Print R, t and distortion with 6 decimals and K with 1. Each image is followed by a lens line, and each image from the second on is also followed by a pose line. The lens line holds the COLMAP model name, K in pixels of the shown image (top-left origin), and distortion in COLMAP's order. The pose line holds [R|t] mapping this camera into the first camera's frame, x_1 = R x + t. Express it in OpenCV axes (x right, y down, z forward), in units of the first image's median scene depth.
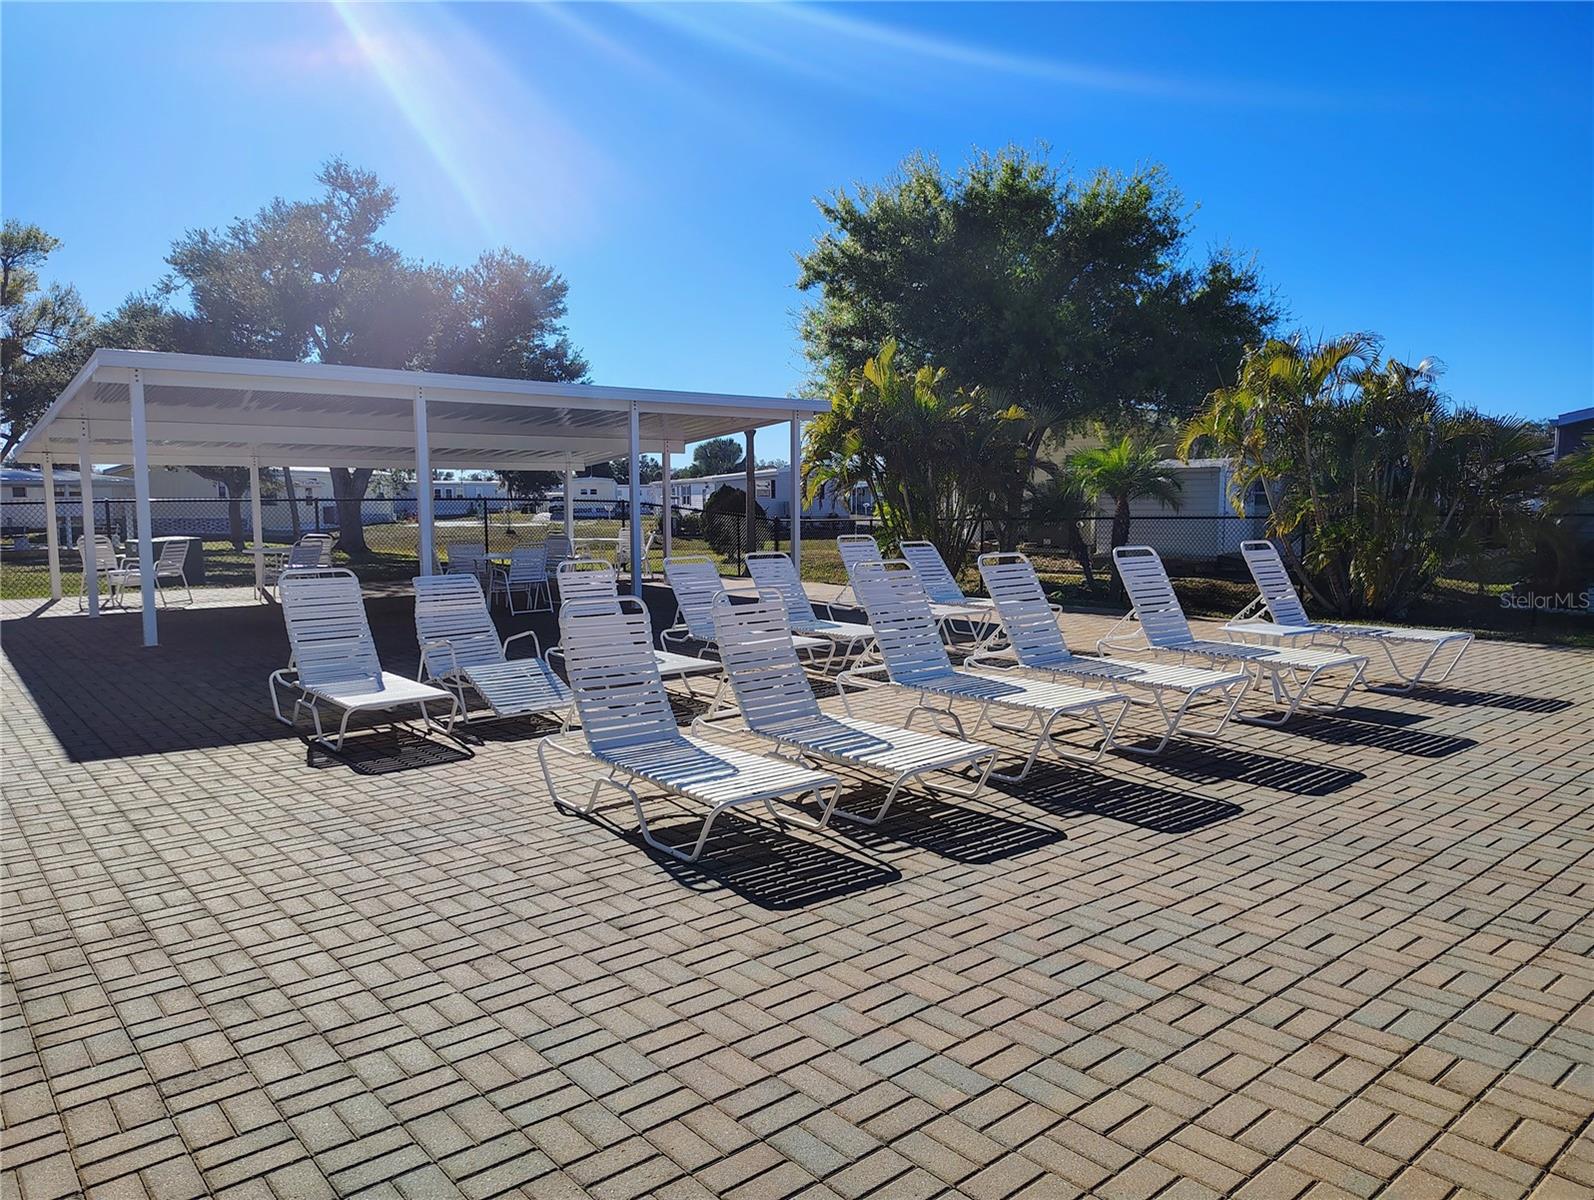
lens RADIAL K [[1094.0, 0, 782.0], [0, 1094.0, 605.8], [0, 0, 1]] dist [0.054866, -0.058644]
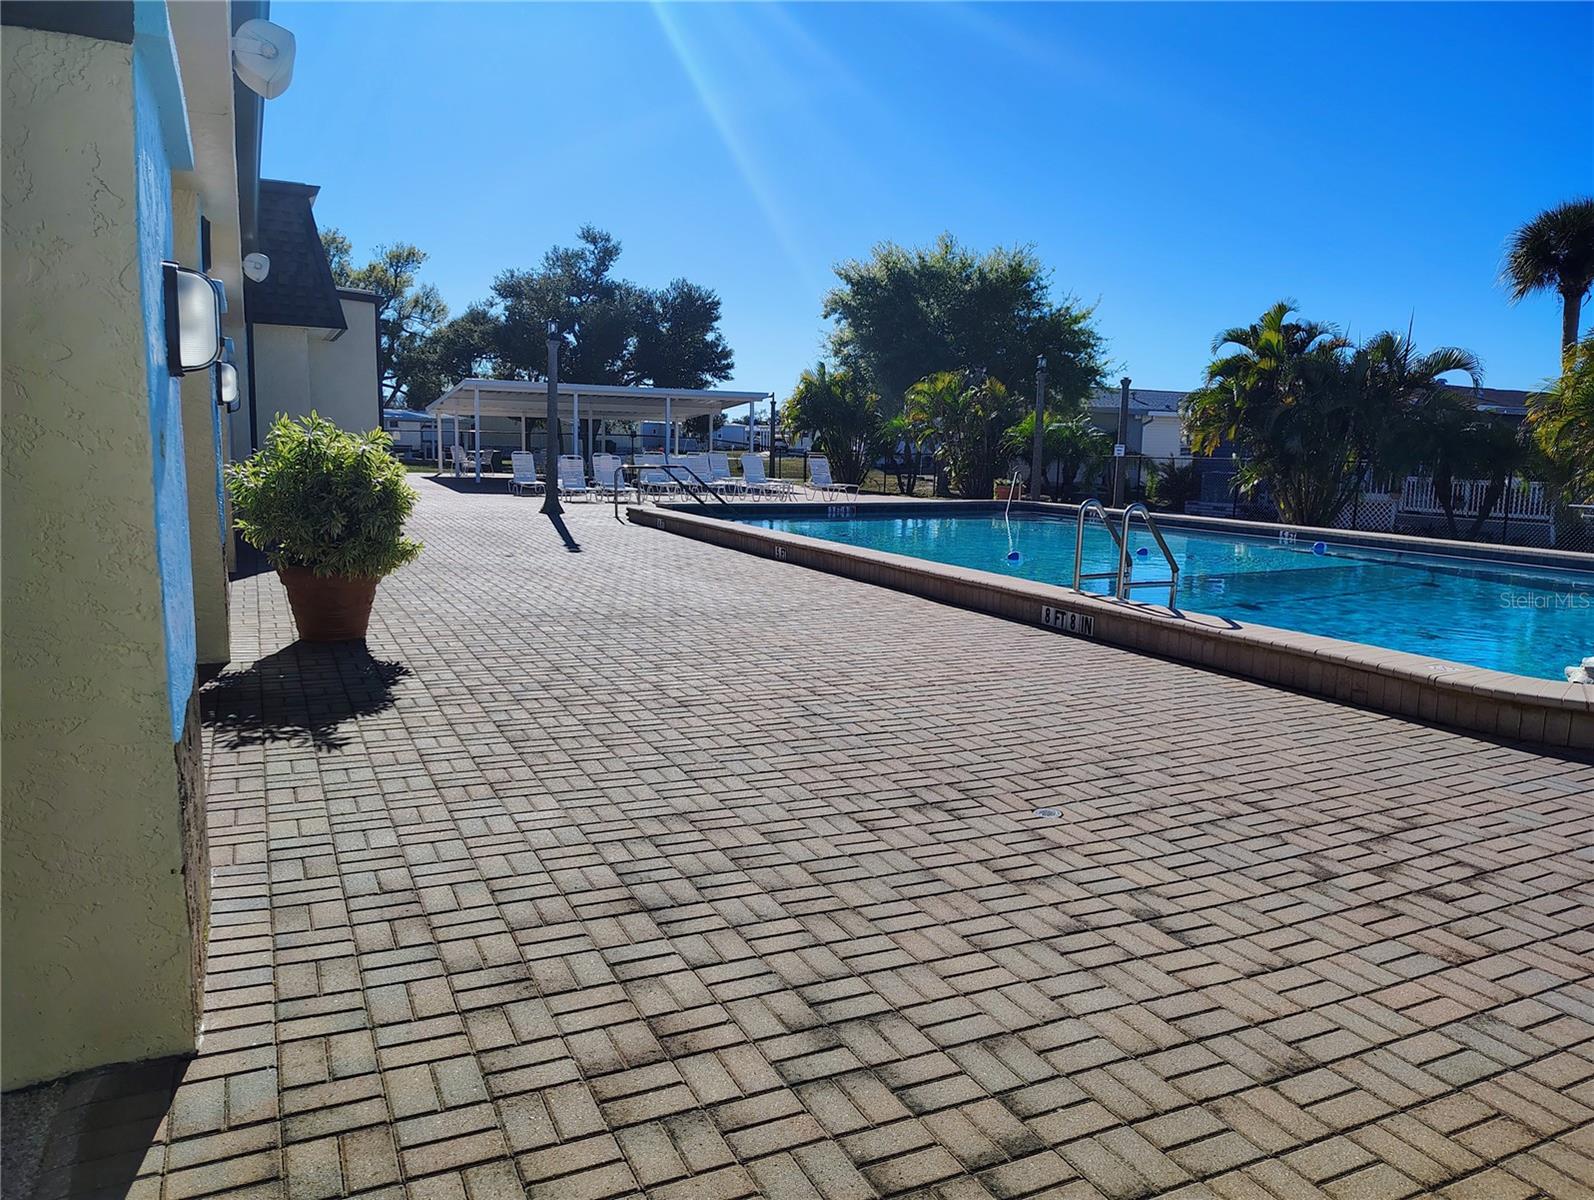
lens RADIAL K [[1094.0, 0, 782.0], [0, 1094.0, 605.8], [0, 0, 1]] dist [0.054866, -0.058644]
pose [[0.969398, 0.064053, -0.236992, 0.294310], [-0.051984, 0.997029, 0.056834, 0.050004], [0.239928, -0.042775, 0.969848, -0.528064]]
